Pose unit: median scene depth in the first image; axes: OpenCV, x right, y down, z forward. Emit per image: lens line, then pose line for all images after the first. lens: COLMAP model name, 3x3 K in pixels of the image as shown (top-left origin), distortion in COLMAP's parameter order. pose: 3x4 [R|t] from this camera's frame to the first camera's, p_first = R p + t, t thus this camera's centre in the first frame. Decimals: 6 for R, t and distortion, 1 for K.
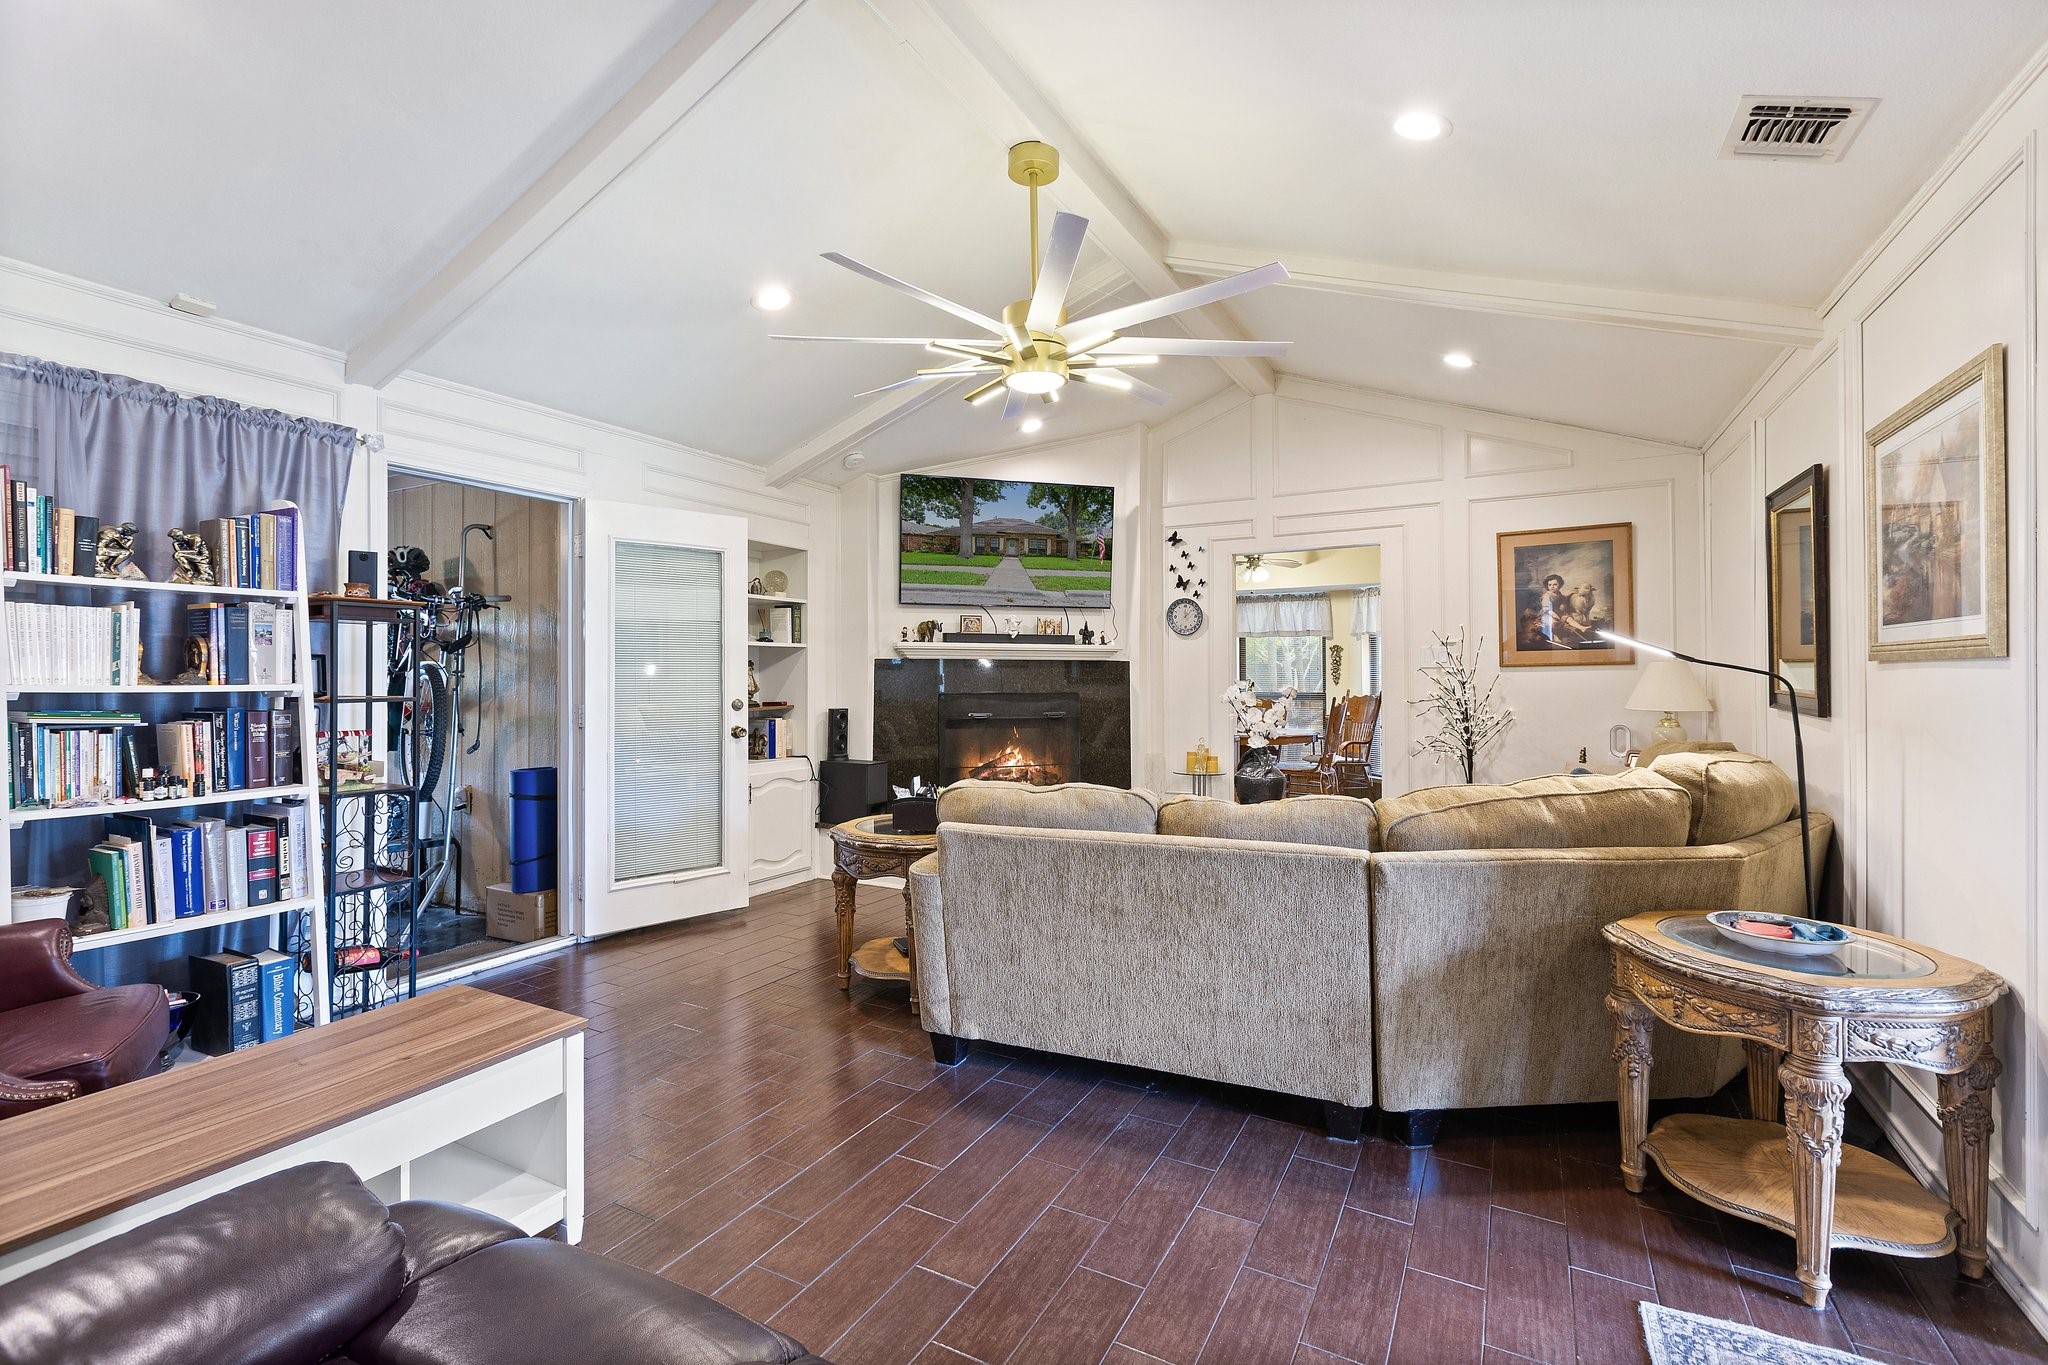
lens RADIAL K [[927.0, 0, 1010.7], [0, 927.0, 669.9], [0, 0, 1]] dist [-0.000252, -0.000585]
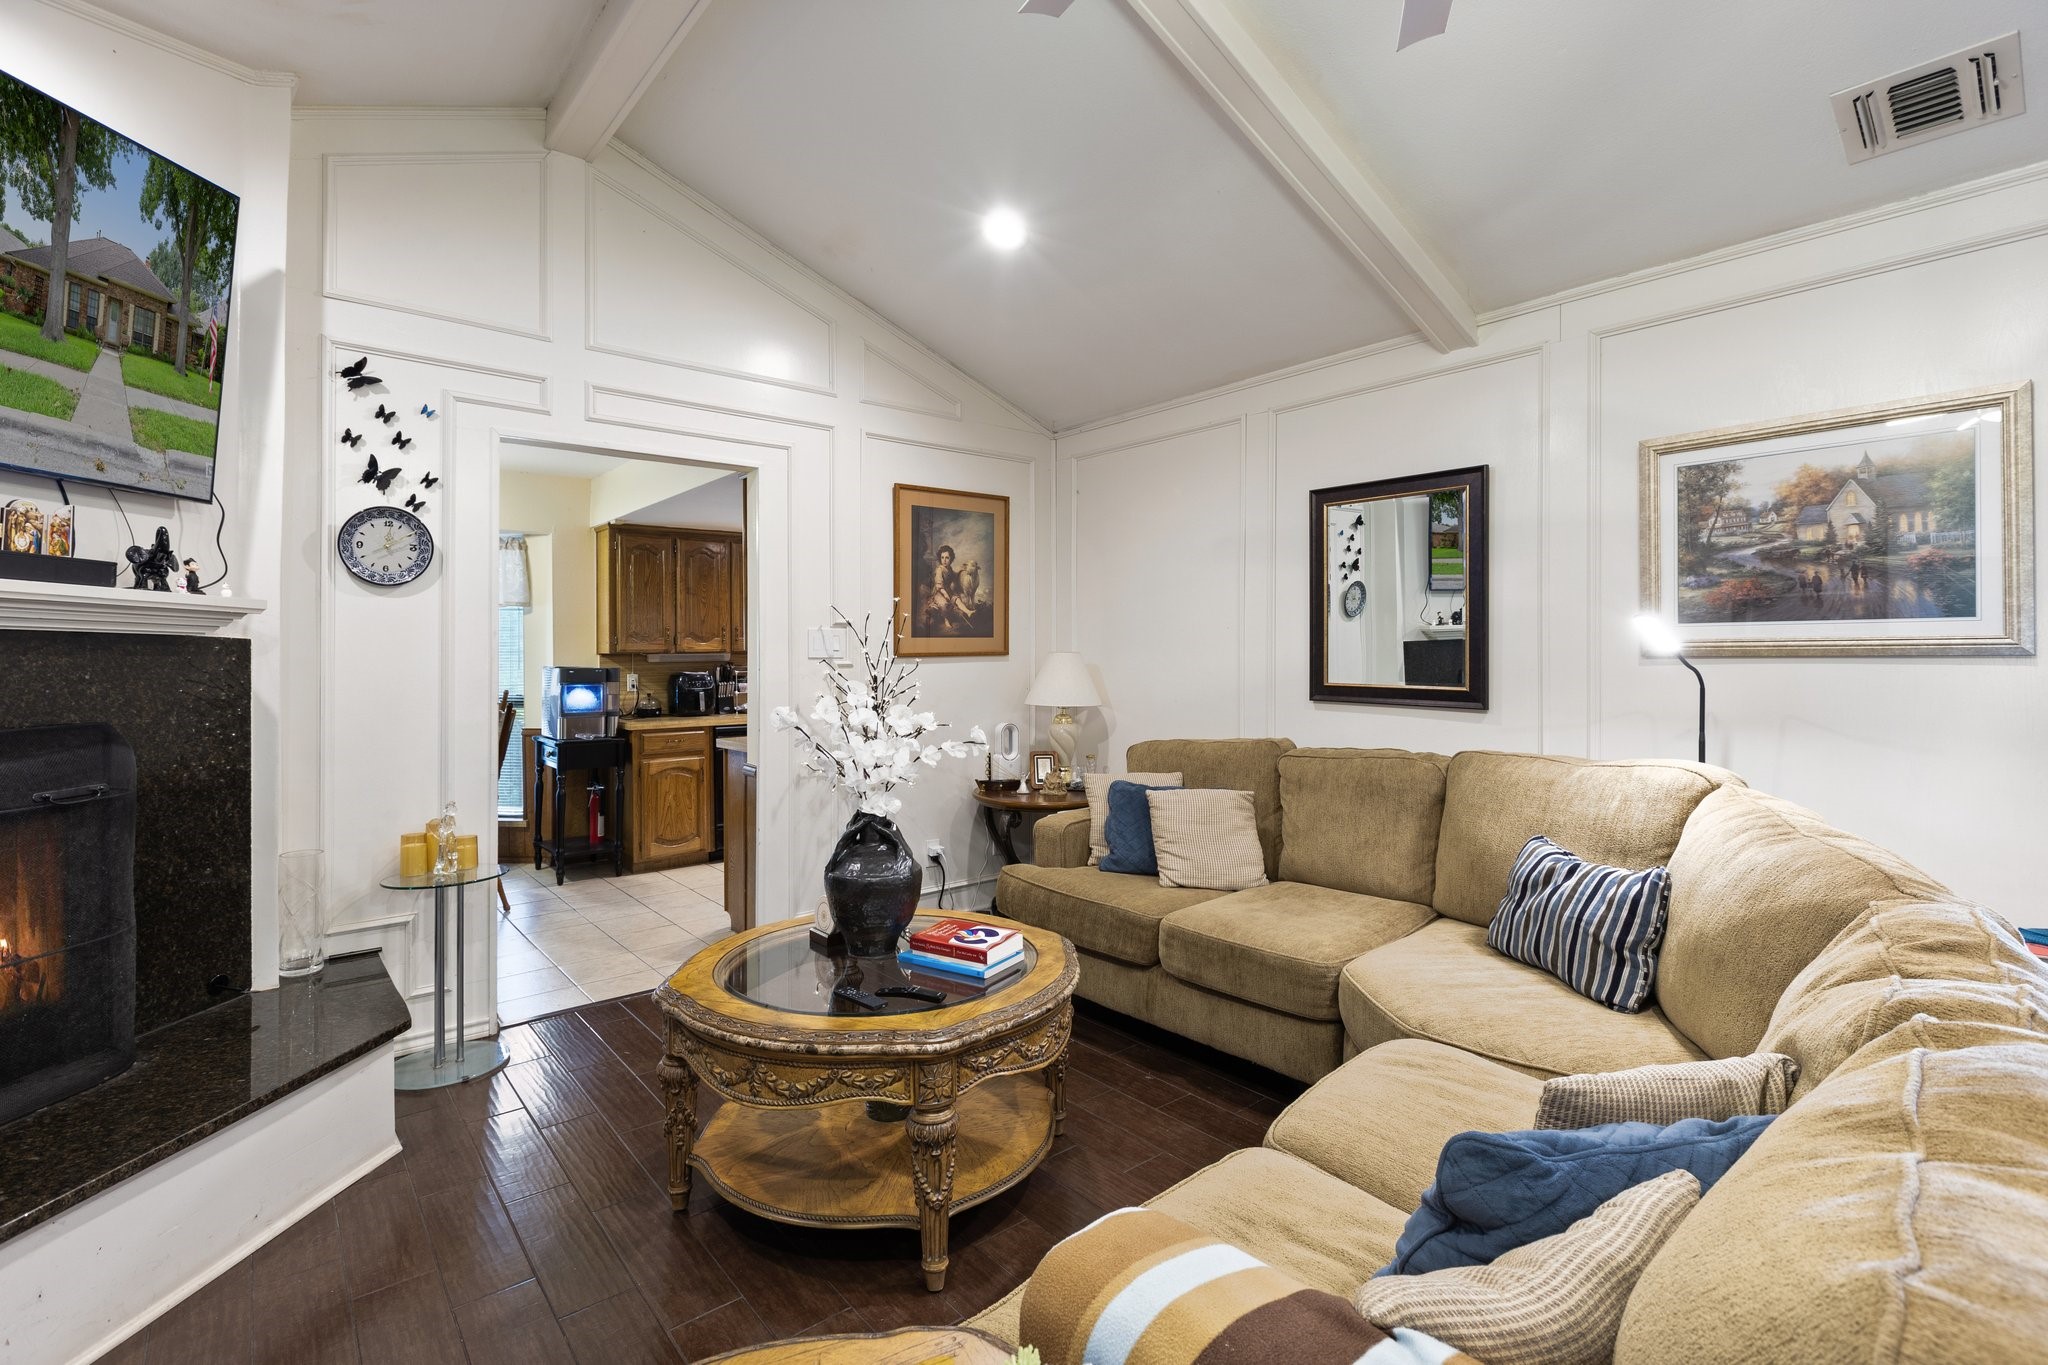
lens RADIAL K [[927.0, 0, 1019.0], [0, 927.0, 666.1], [0, 0, 1]] dist [-0.000252, -0.000585]
pose [[0.366636, -0.004024, 0.930356, -0.150151], [-0.001684, 0.999986, 0.004989, 0.000265], [-0.930363, -0.003395, 0.366624, 0.603533]]
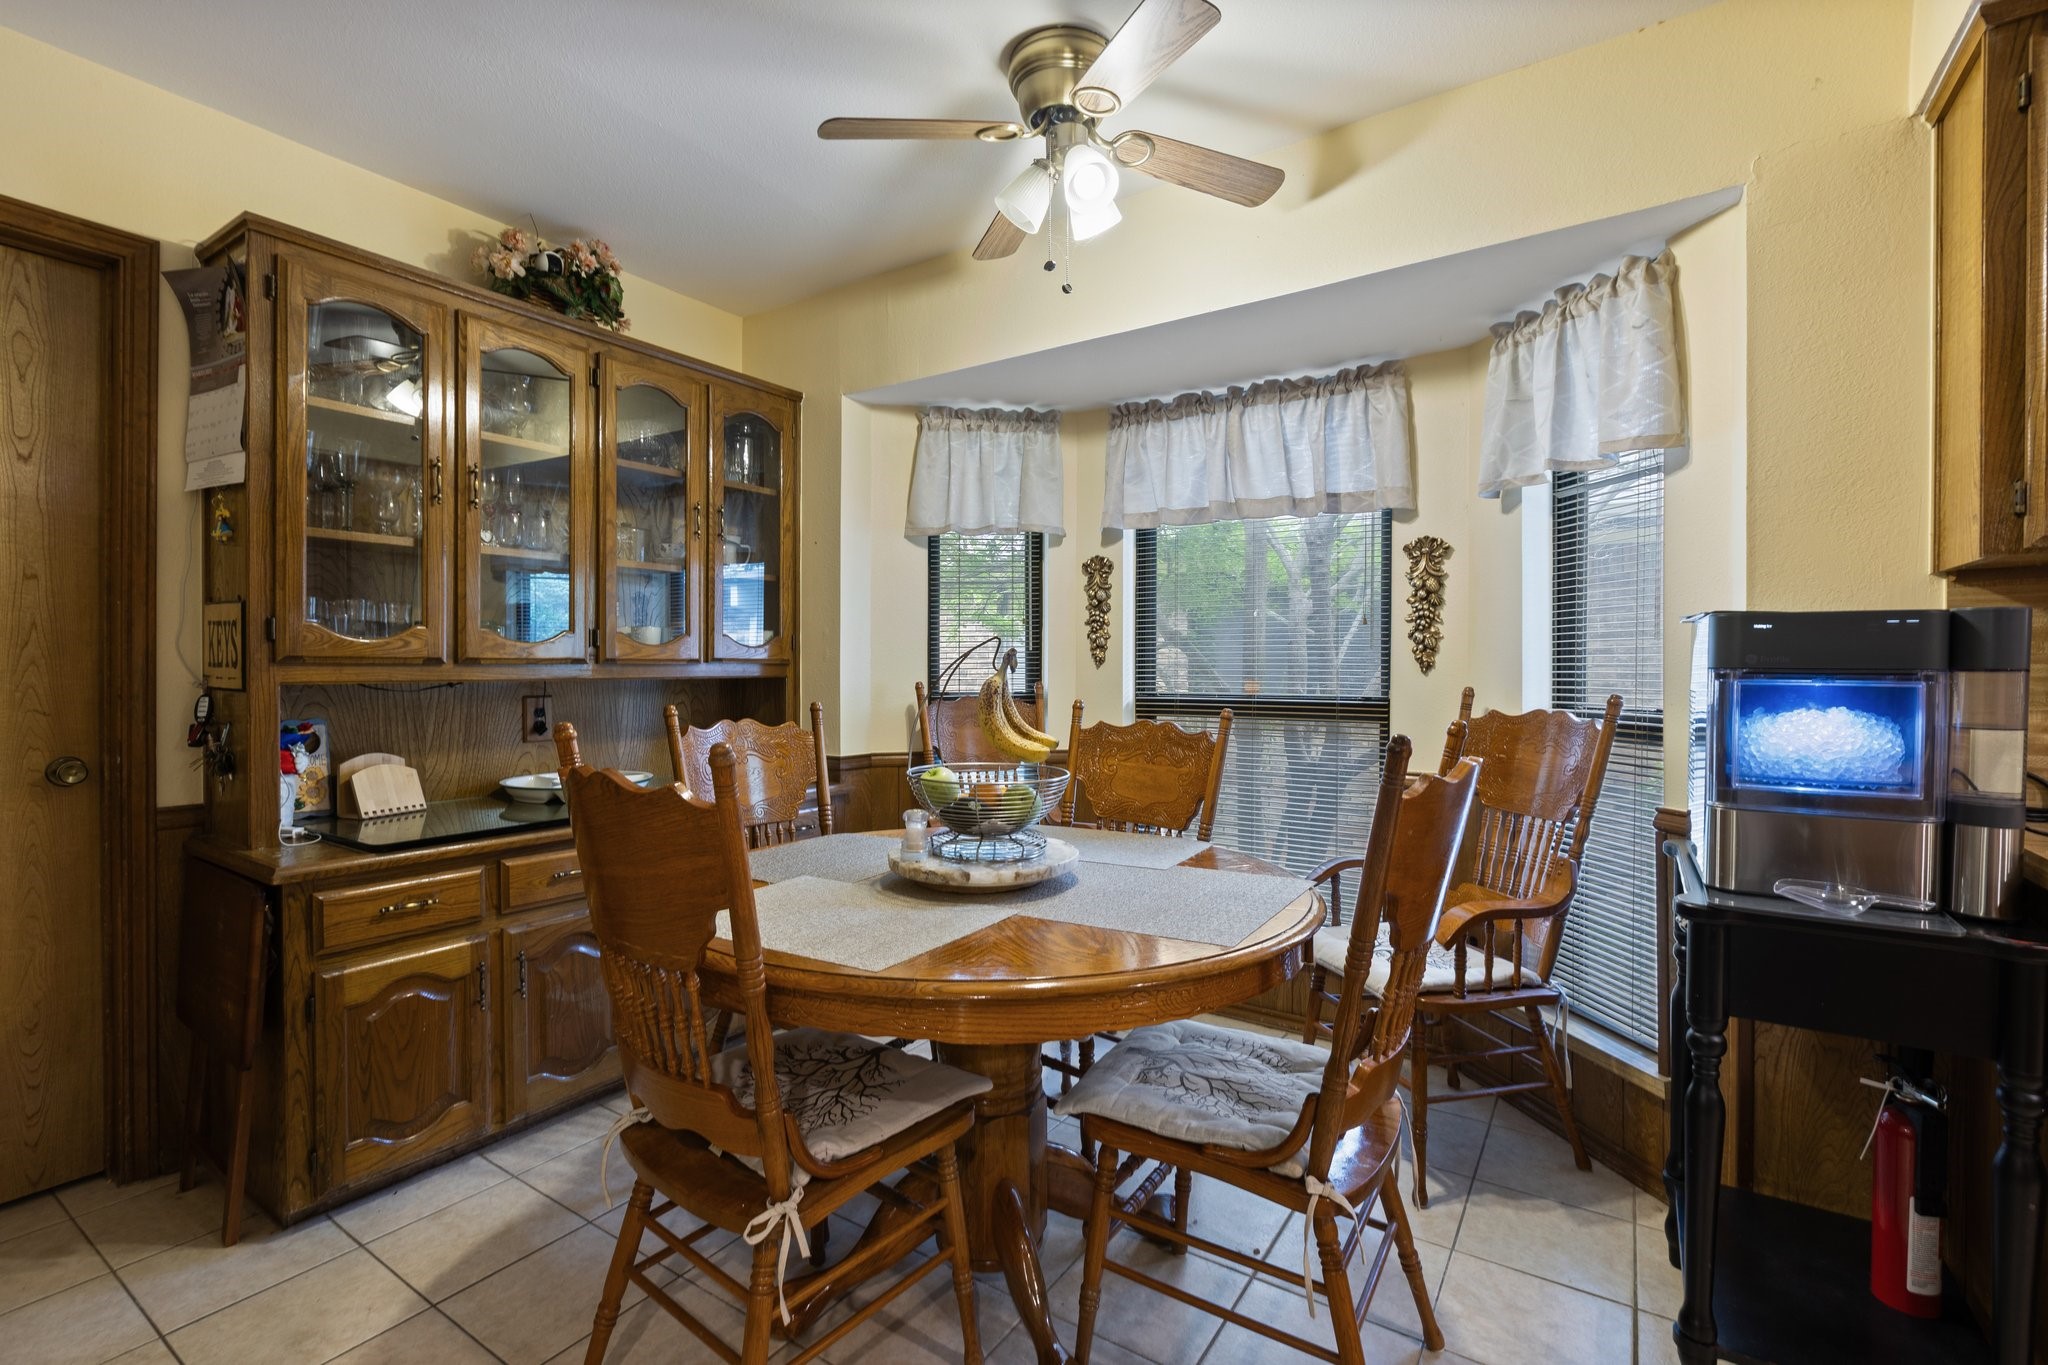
lens RADIAL K [[927.0, 0, 1018.4], [0, 927.0, 671.1], [0, 0, 1]] dist [-0.000252, -0.000585]
pose [[0.996965, 0.005389, -0.077670, 0.397745], [-0.004448, 0.999915, 0.012276, 0.020322], [0.077730, -0.011893, 0.996904, 1.131252]]
